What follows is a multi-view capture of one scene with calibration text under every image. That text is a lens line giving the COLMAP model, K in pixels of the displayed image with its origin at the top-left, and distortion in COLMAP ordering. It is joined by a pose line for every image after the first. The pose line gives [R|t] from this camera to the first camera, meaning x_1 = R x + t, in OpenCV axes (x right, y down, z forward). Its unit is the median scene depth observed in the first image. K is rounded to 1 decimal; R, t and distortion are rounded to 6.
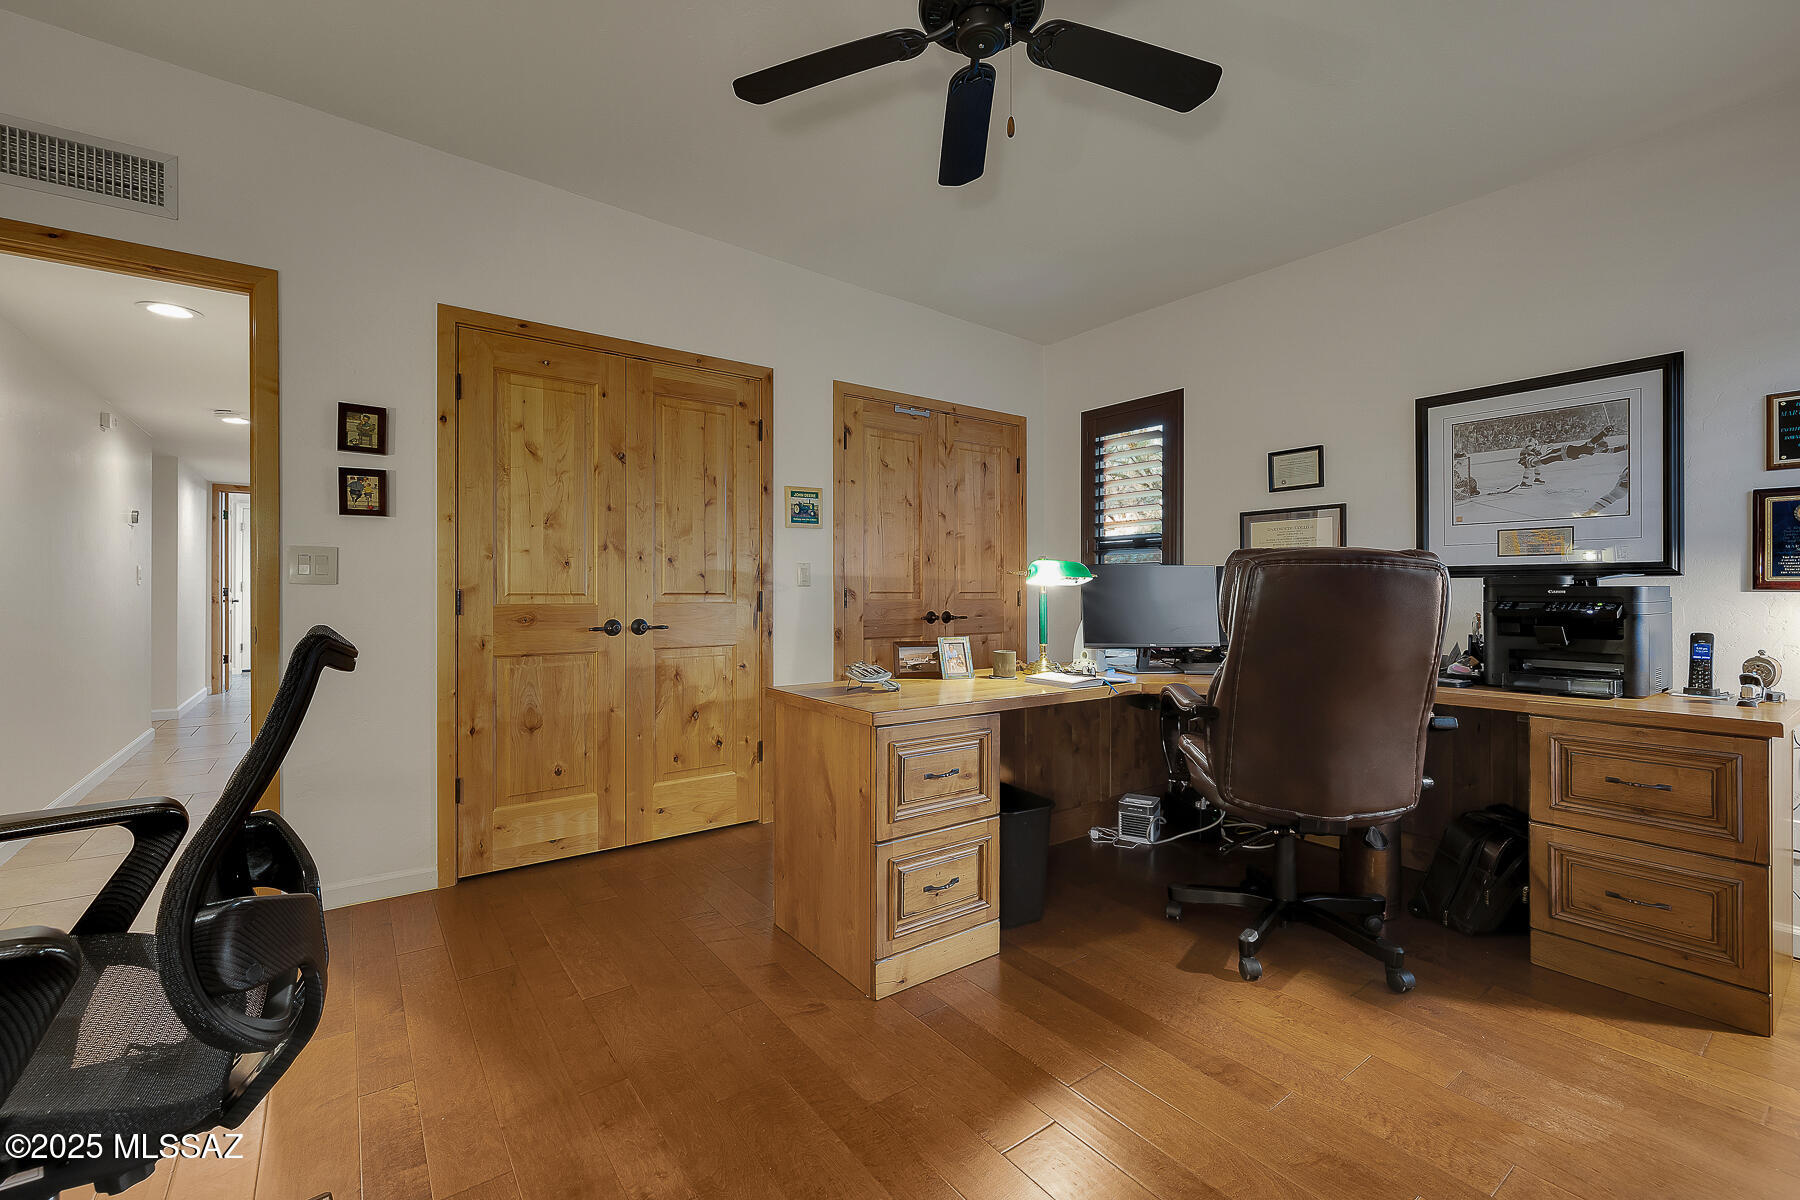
lens RADIAL K [[760.5, 0, 890.9], [0, 760.5, 586.2], [0, 0, 1]] dist [0.000914, 0.000077]
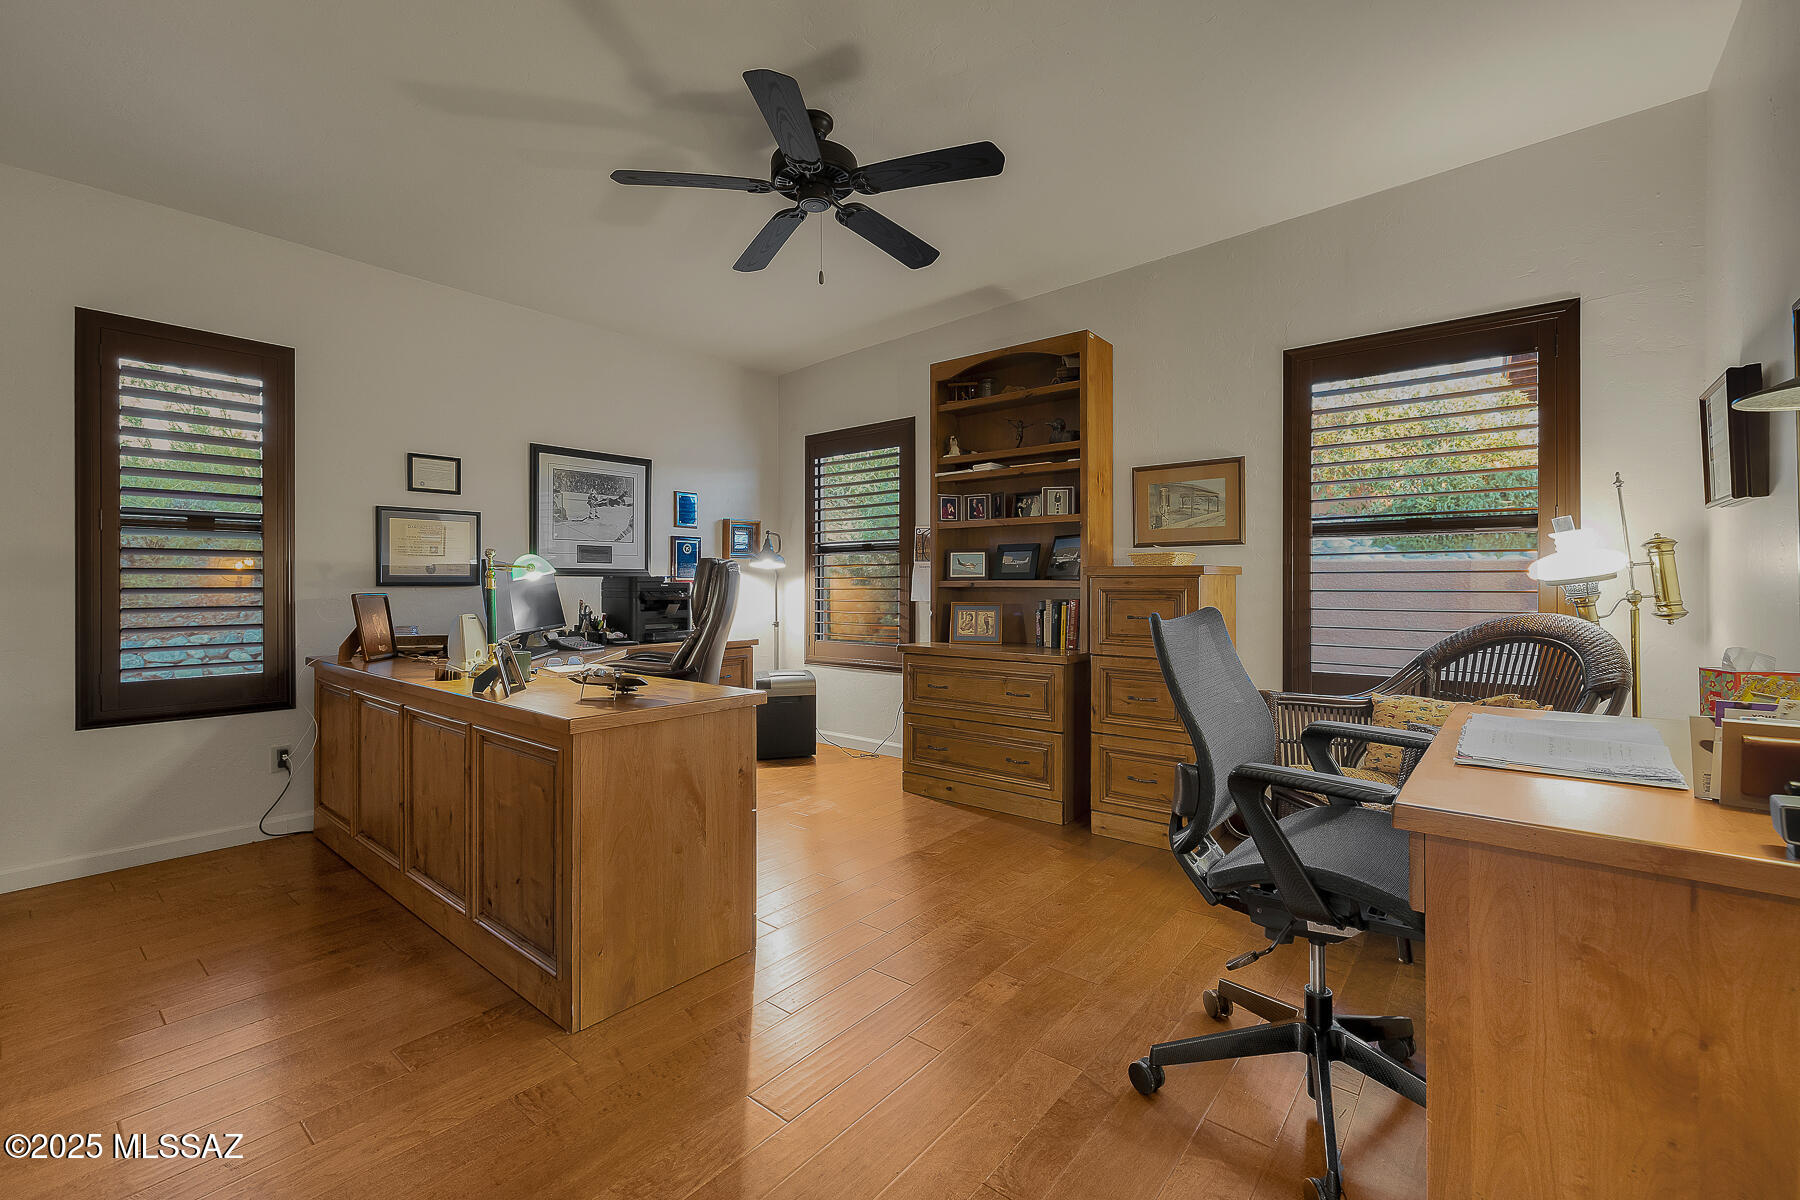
lens RADIAL K [[760.5, 0, 890.9], [0, 760.5, 586.2], [0, 0, 1]] dist [0.000914, 0.000077]
pose [[-0.250730, -0.003555, 0.968051, -0.825931], [-0.003381, 0.999990, 0.002796, 0.001712], [-0.968051, -0.002572, -0.250740, 0.770314]]
